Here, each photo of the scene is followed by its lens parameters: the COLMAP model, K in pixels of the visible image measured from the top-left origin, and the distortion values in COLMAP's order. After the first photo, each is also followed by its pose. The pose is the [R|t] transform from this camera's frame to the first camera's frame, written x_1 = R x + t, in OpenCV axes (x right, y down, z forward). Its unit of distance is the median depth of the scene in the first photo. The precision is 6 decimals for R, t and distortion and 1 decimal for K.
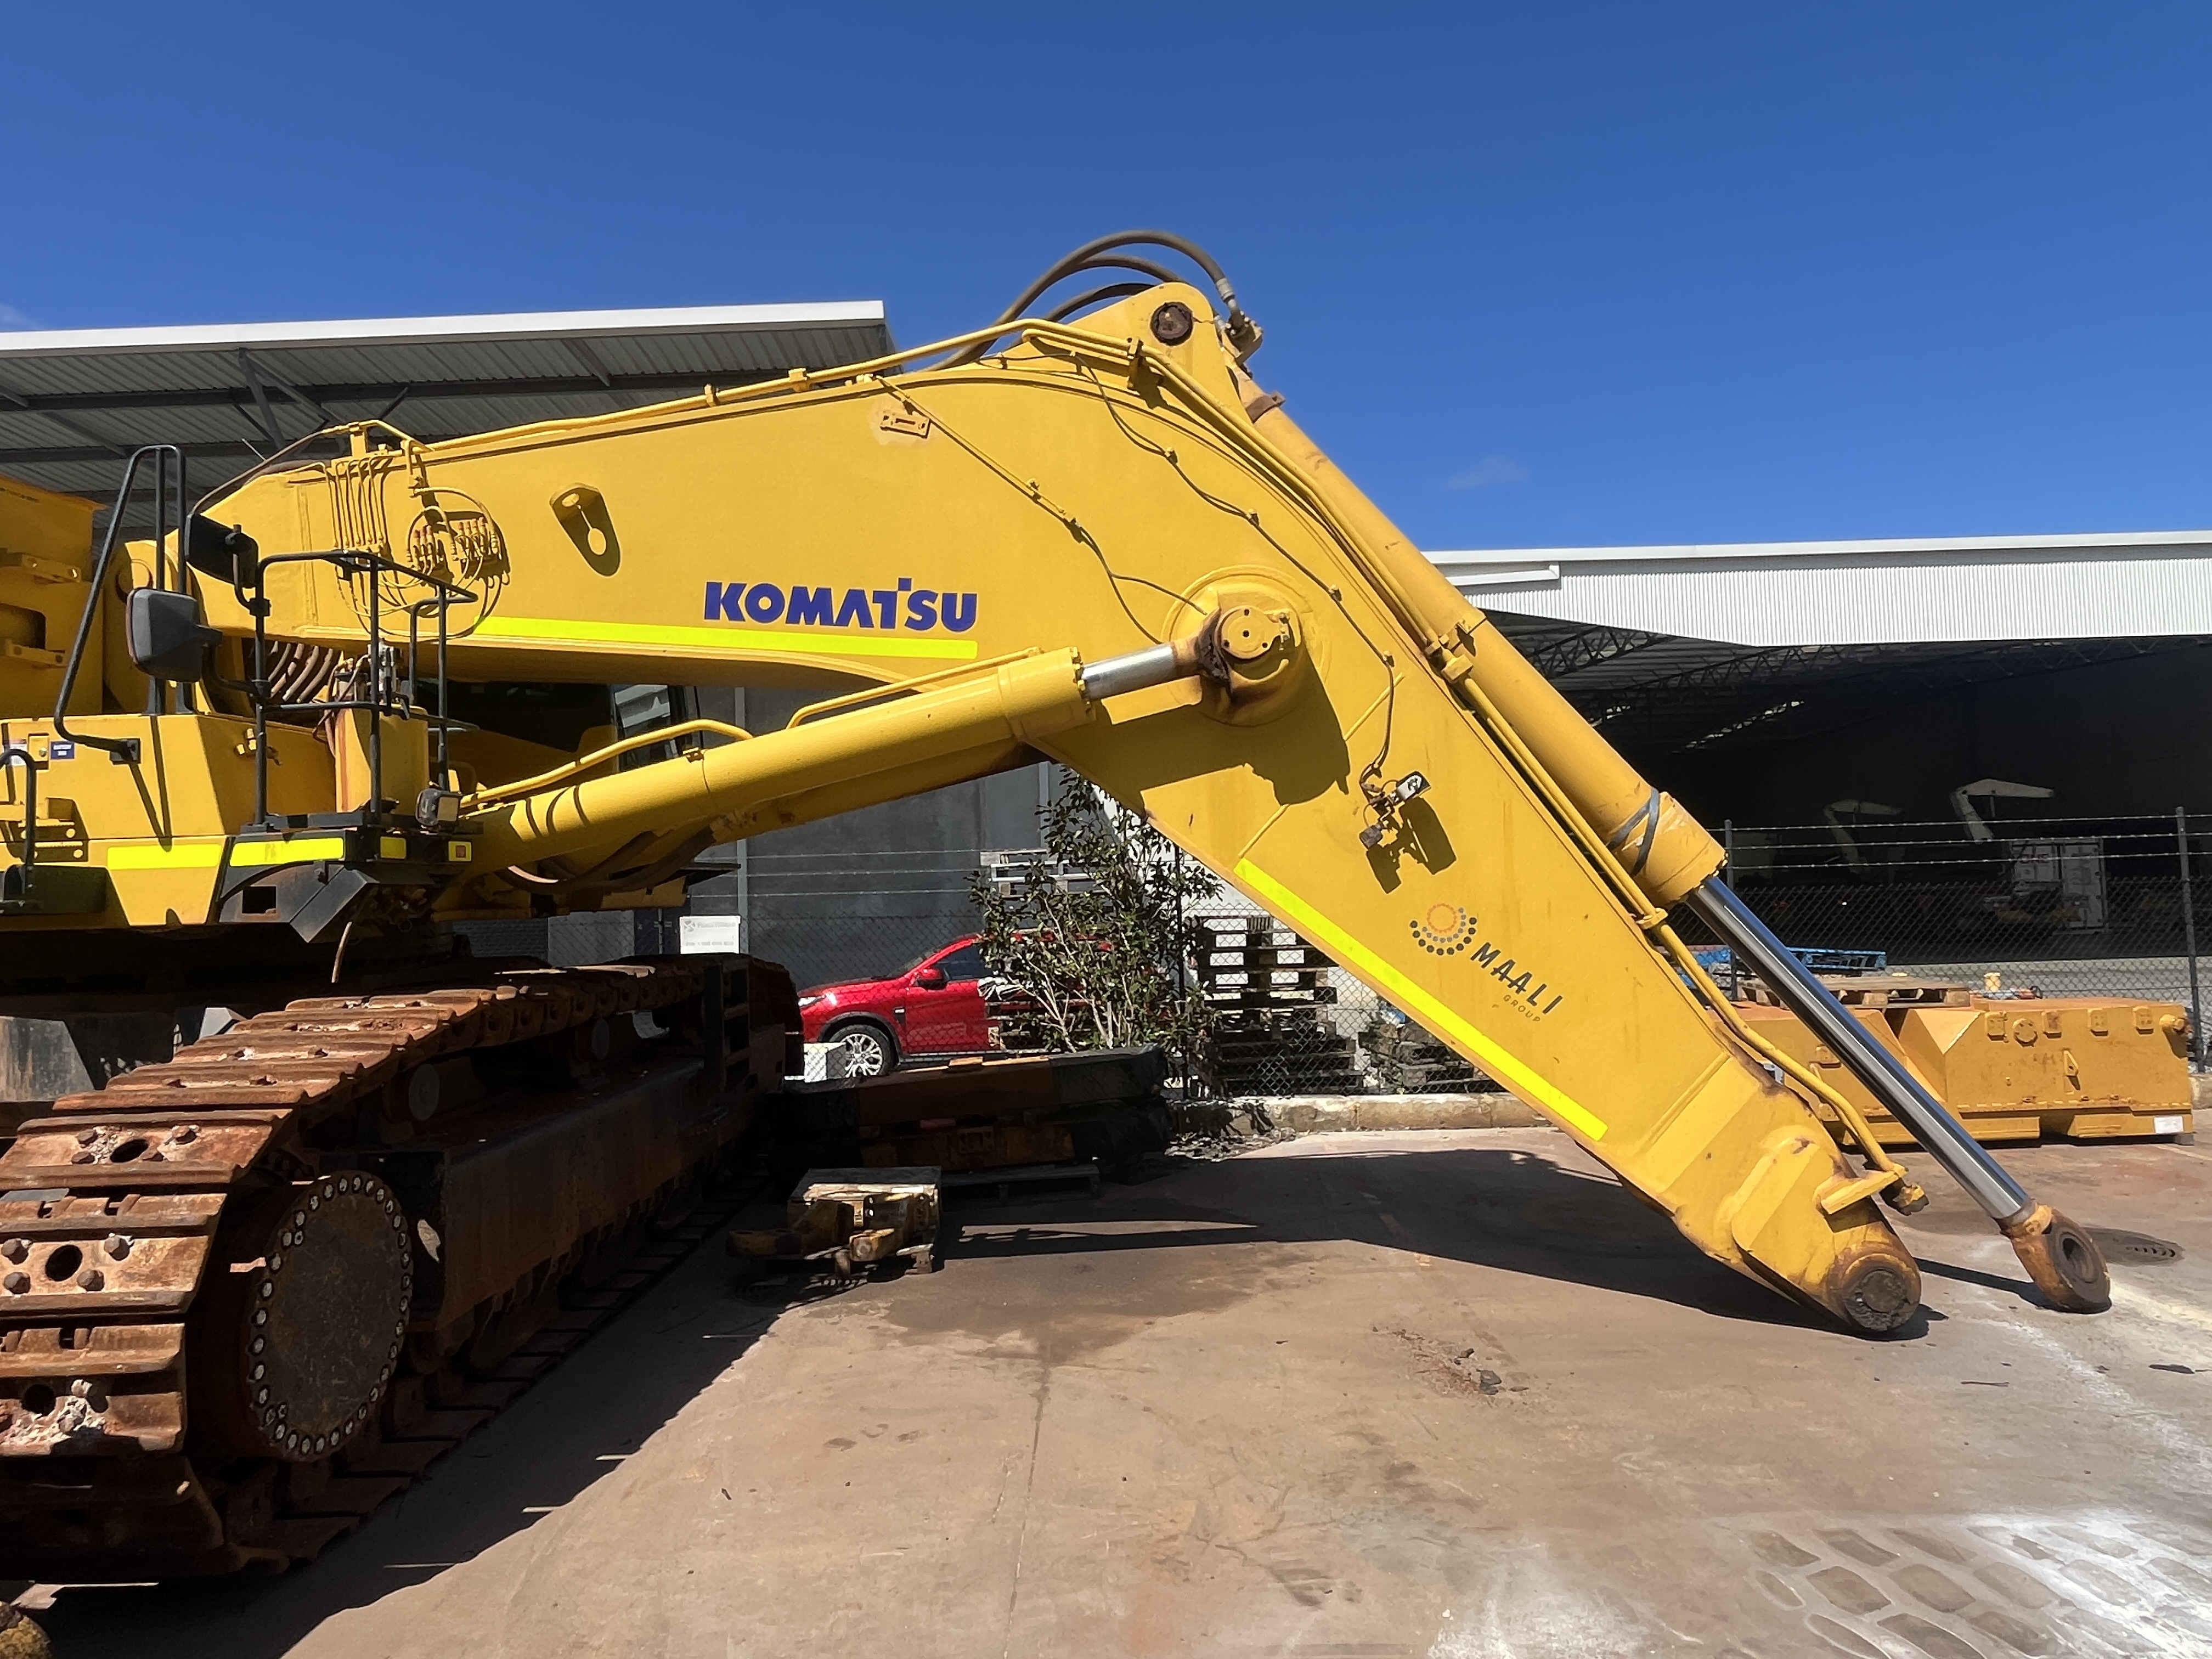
lens RADIAL K [[1285.7, 0, 1098.2], [0, 1285.7, 831.2], [0, 0, 1]] dist [-0.003390, -0.000560]
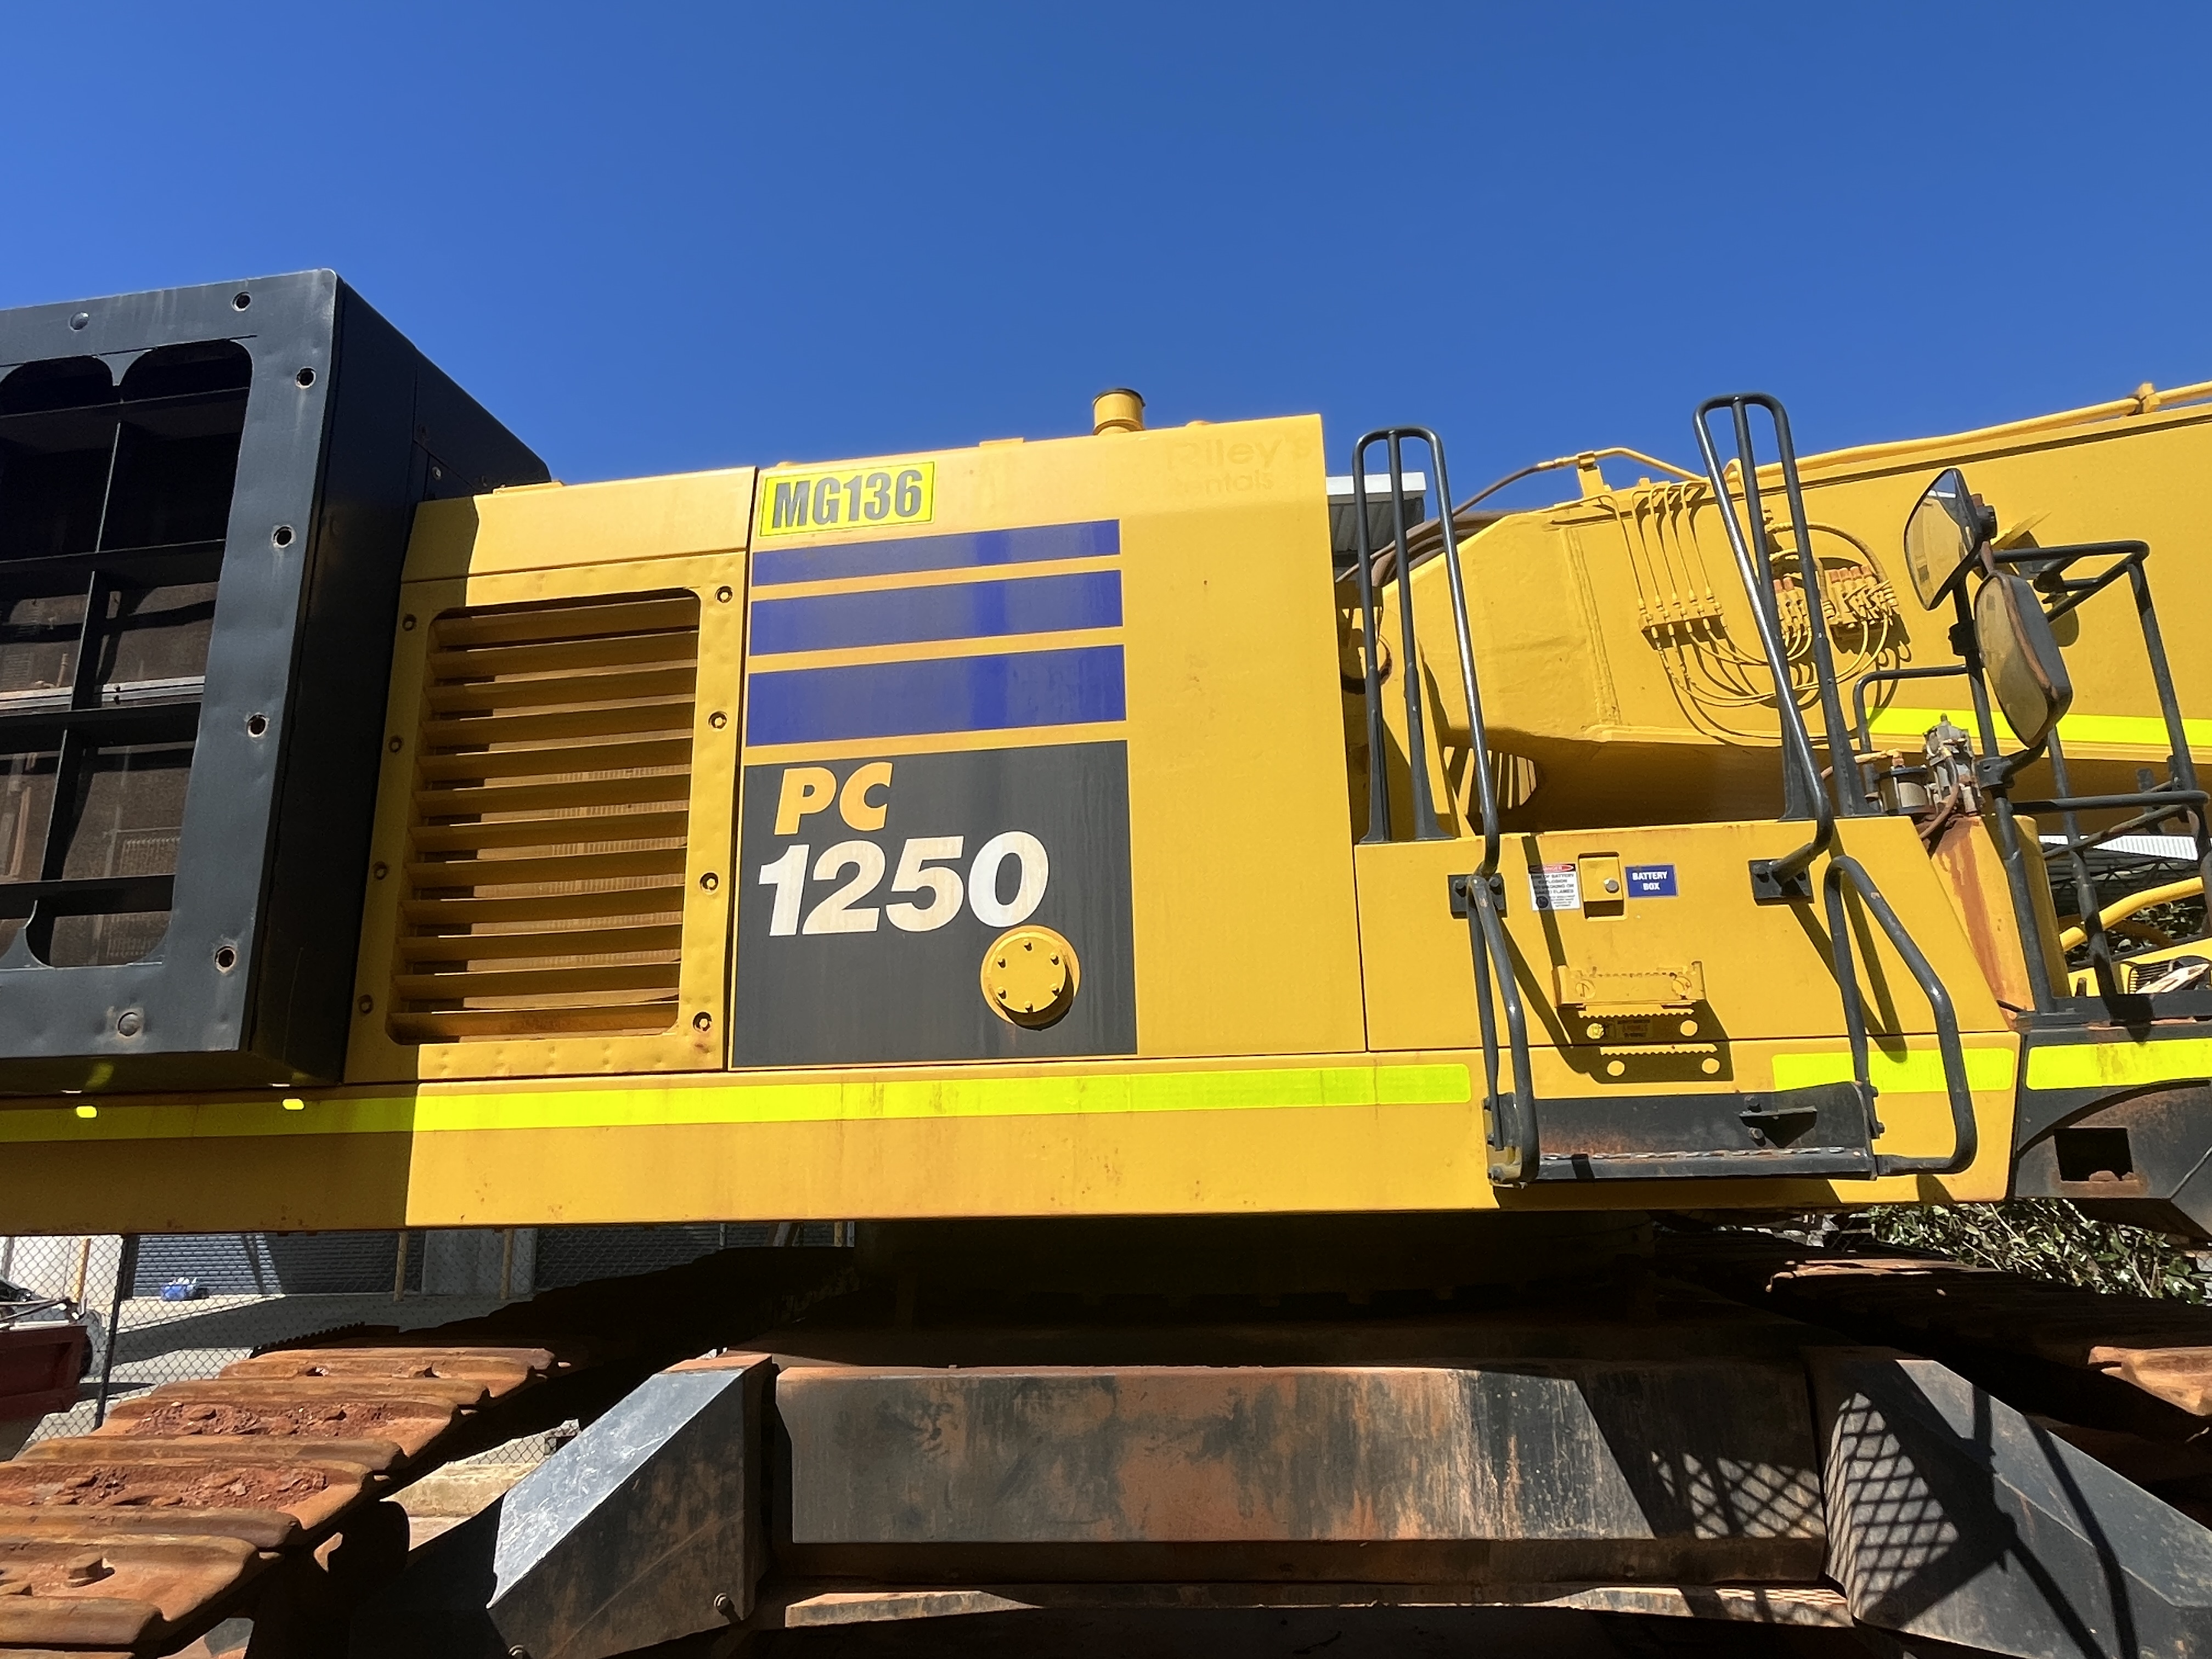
lens RADIAL K [[1280.2, 0, 1085.8], [0, 1280.2, 825.0], [0, 0, 1]] dist [-0.005758, 0.001026]
pose [[0.998590, -0.006748, -0.052657, -0.898431], [-0.003584, 0.981054, -0.193701, 0.020199], [0.052966, 0.193616, 0.979647, 0.372978]]
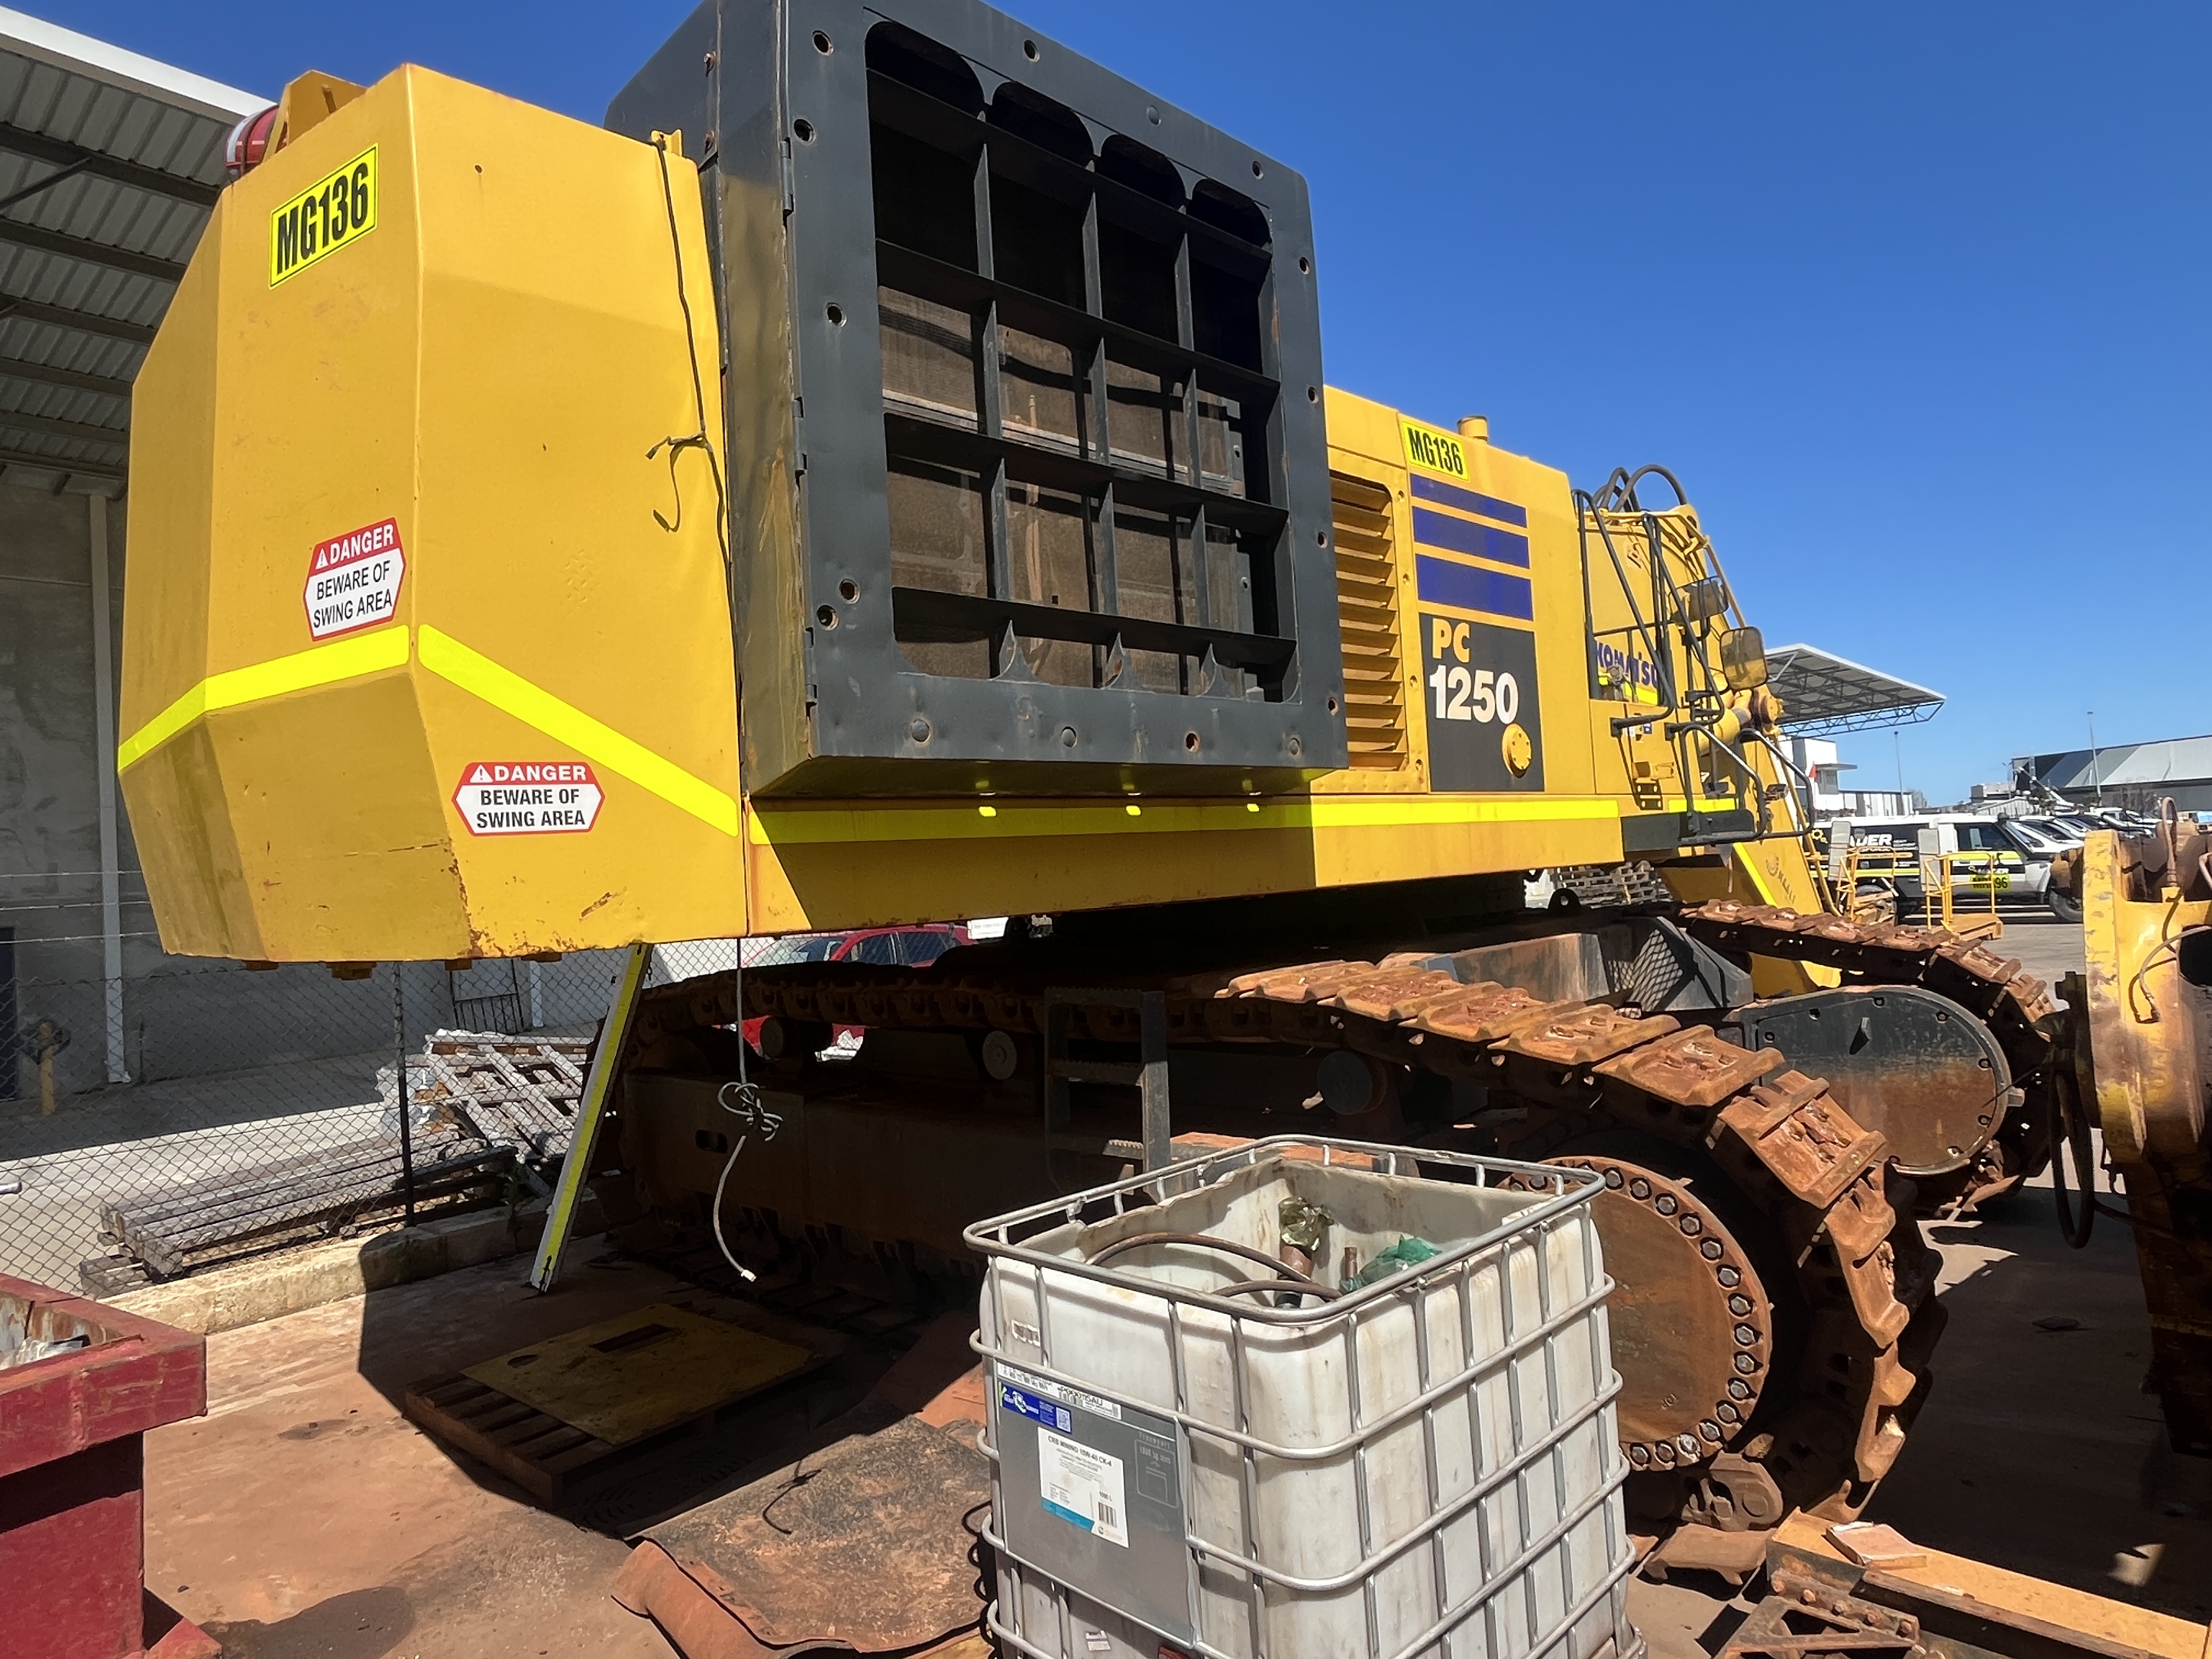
lens RADIAL K [[1280.2, 0, 1085.8], [0, 1280.2, 825.0], [0, 0, 1]] dist [-0.005758, 0.001026]
pose [[0.658403, 0.016936, 0.752475, -1.931558], [0.002750, 0.999686, -0.024906, 0.062785], [-0.752660, 0.018467, 0.658150, 0.486774]]
